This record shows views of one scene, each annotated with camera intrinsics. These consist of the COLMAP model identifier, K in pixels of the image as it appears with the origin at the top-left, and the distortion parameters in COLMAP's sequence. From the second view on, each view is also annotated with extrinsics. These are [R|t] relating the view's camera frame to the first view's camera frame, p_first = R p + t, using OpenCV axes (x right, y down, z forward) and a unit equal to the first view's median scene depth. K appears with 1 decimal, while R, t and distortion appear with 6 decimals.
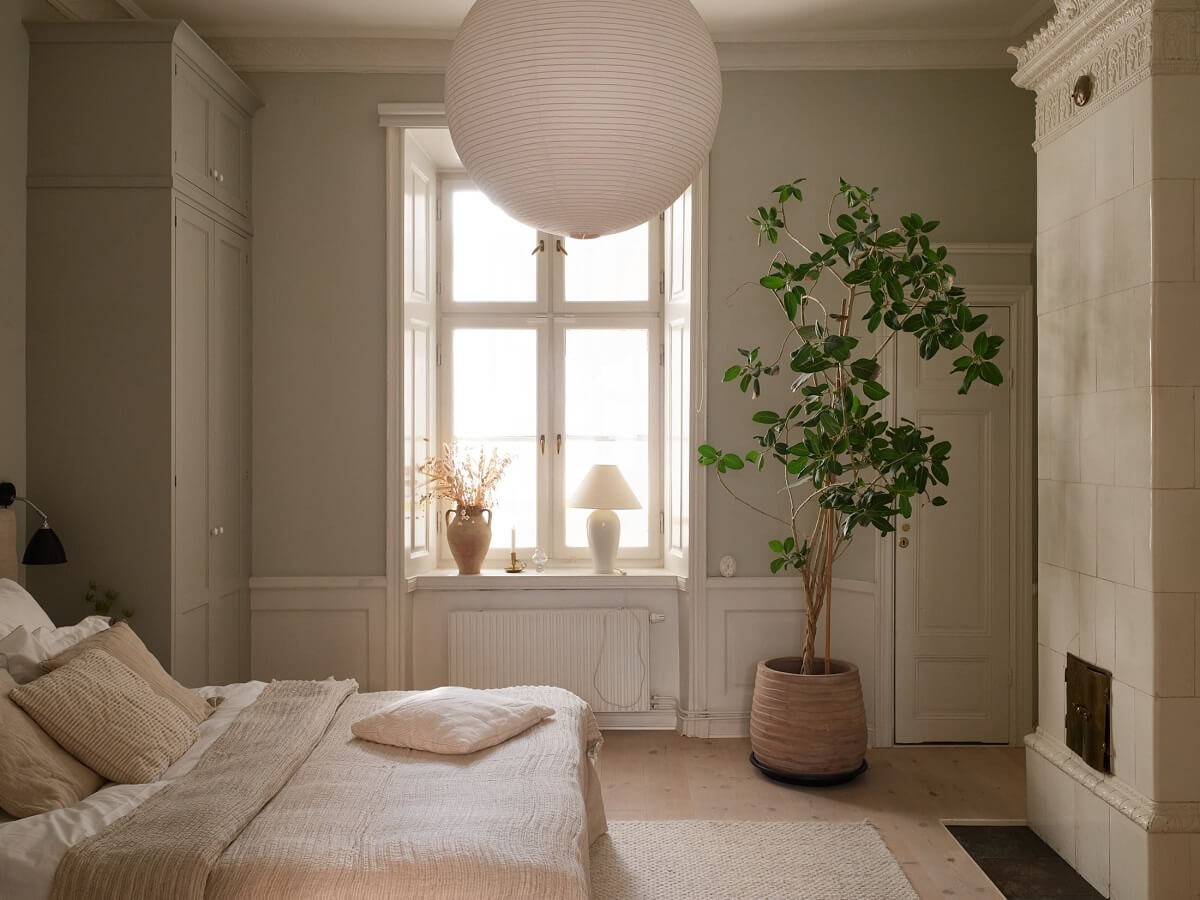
lens RADIAL K [[1038.5, 0, 596.2], [0, 1038.5, 442.7], [0, 0, 1]] dist [0.011337, -0.022607]
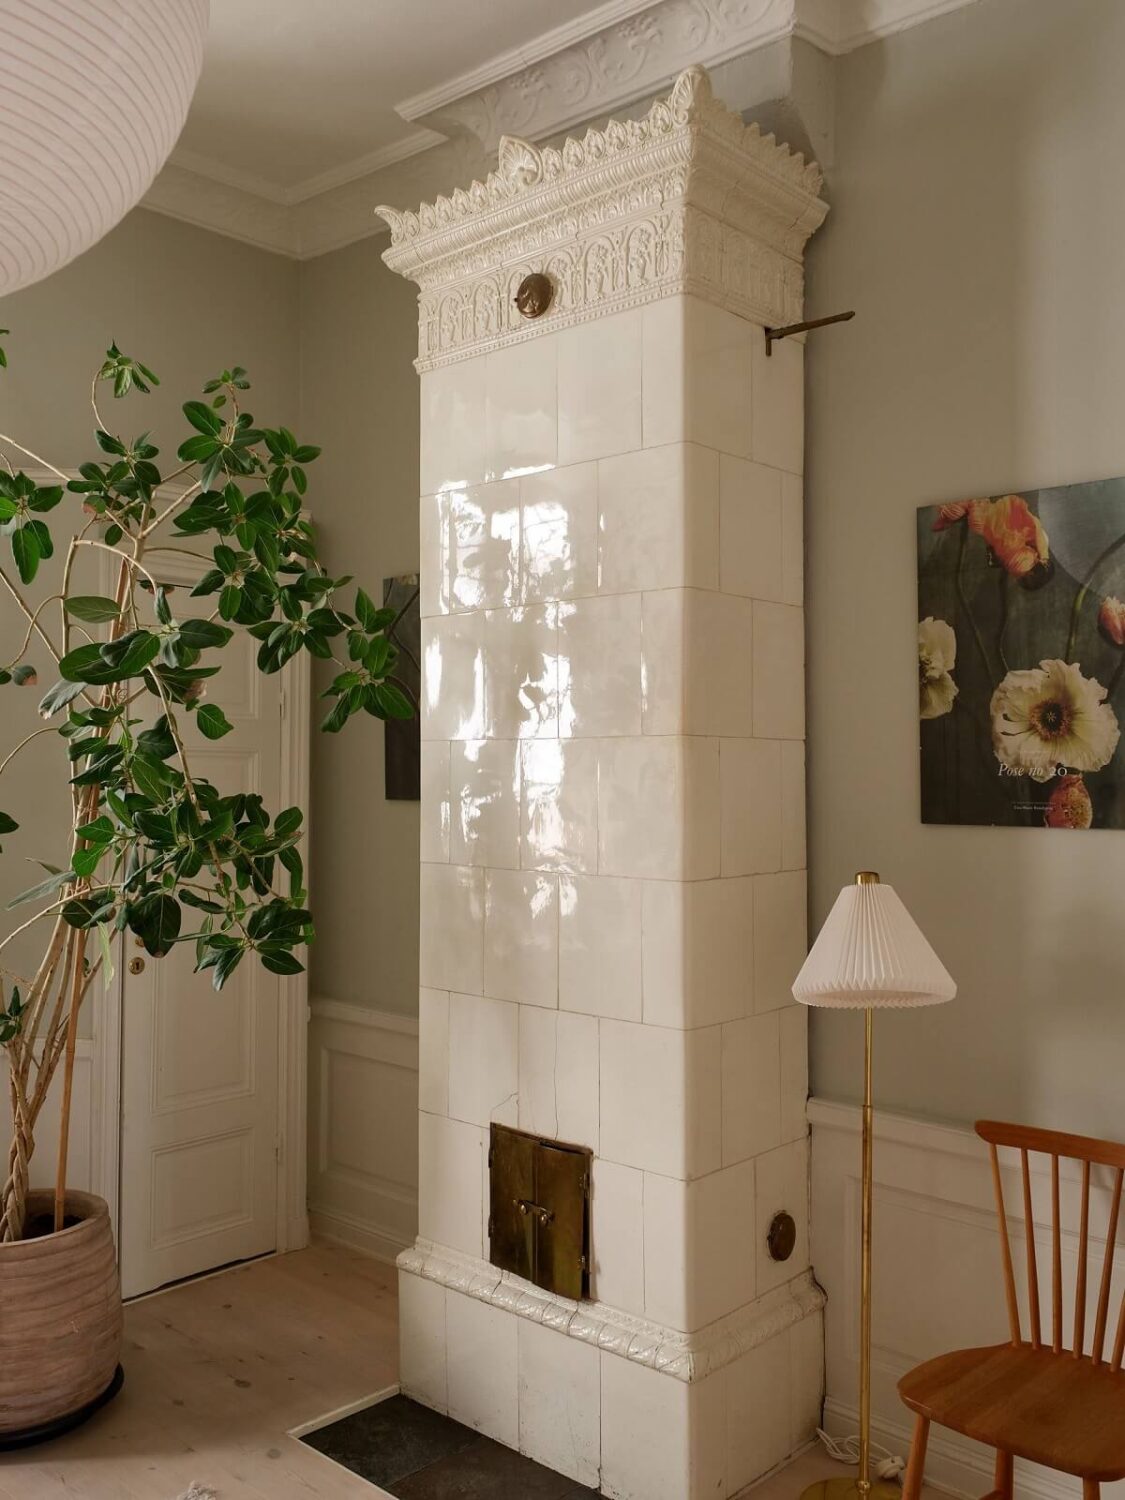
lens RADIAL K [[1294.8, 0, 571.2], [0, 1294.8, 752.8], [0, 0, 1]] dist [0.021808, -0.046985]
pose [[0.669343, 0.016626, 0.742767, -0.128138], [-0.003170, 0.999804, -0.019523, -0.019434], [-0.742946, 0.010713, 0.669265, 0.369764]]
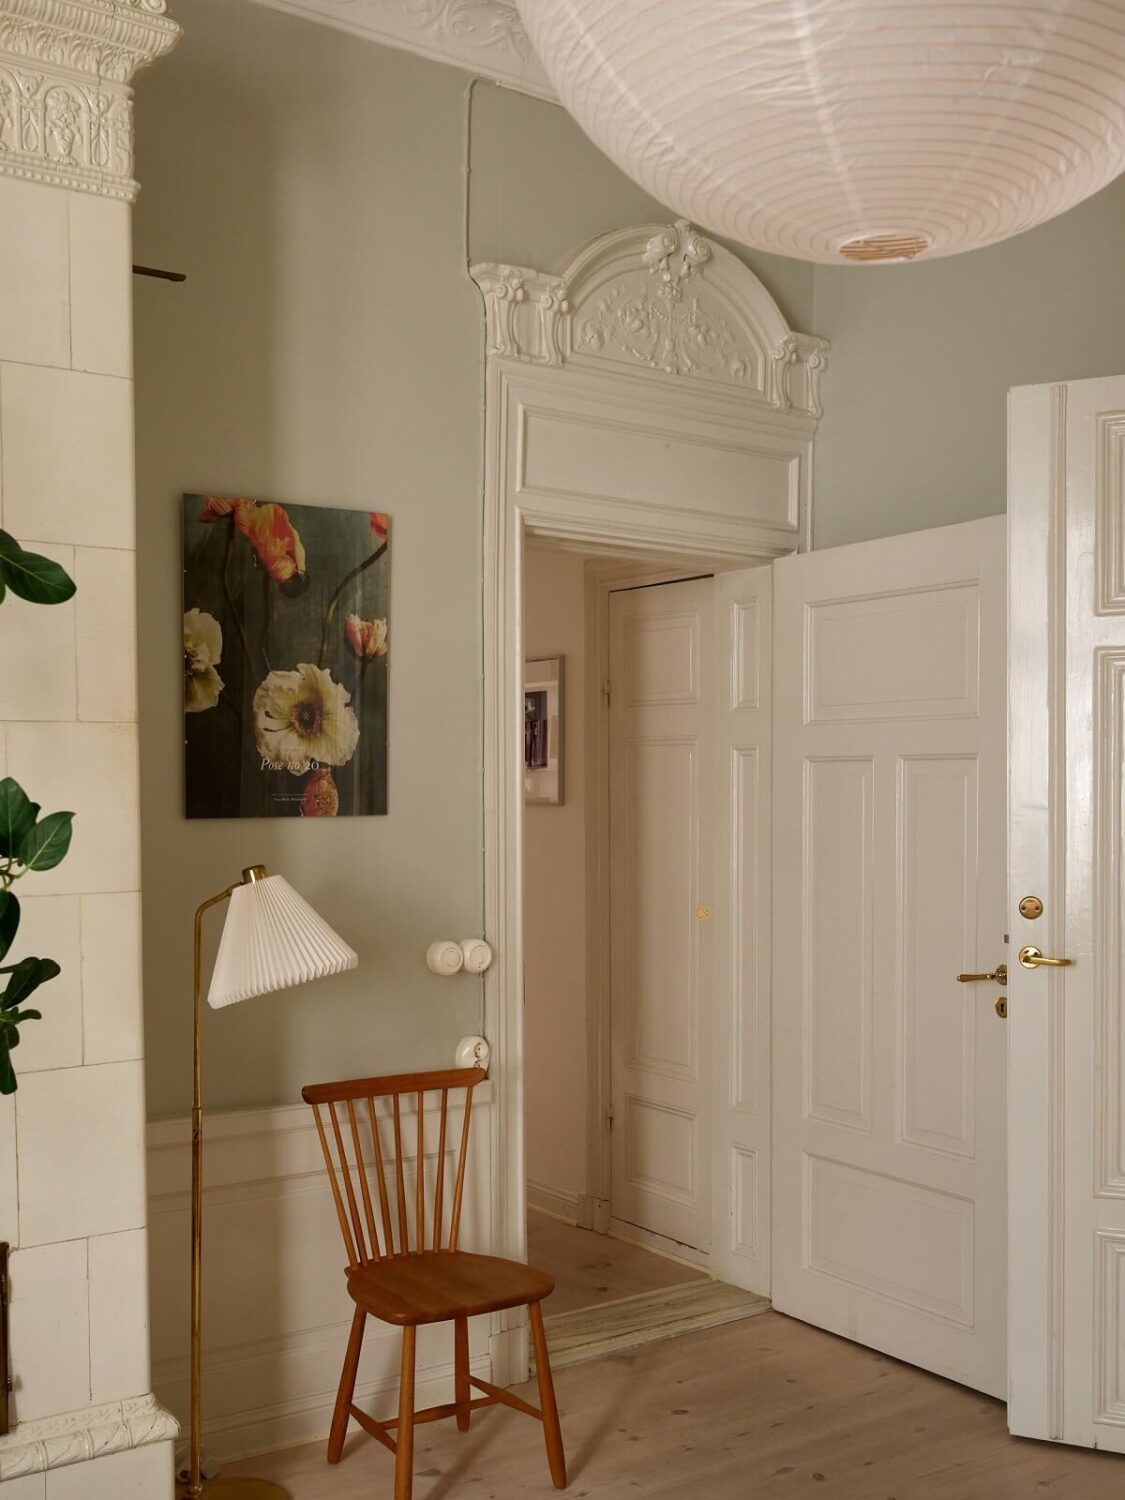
lens RADIAL K [[1513.9, 0, 554.8], [0, 1513.9, 787.5], [0, 0, 1]] dist [-0.007060, 0.000000]
pose [[-0.572633, -0.014468, 0.819684, -0.225316], [0.000428, 0.999839, 0.017947, -0.025275], [-0.819812, 0.010628, -0.572535, 0.887377]]
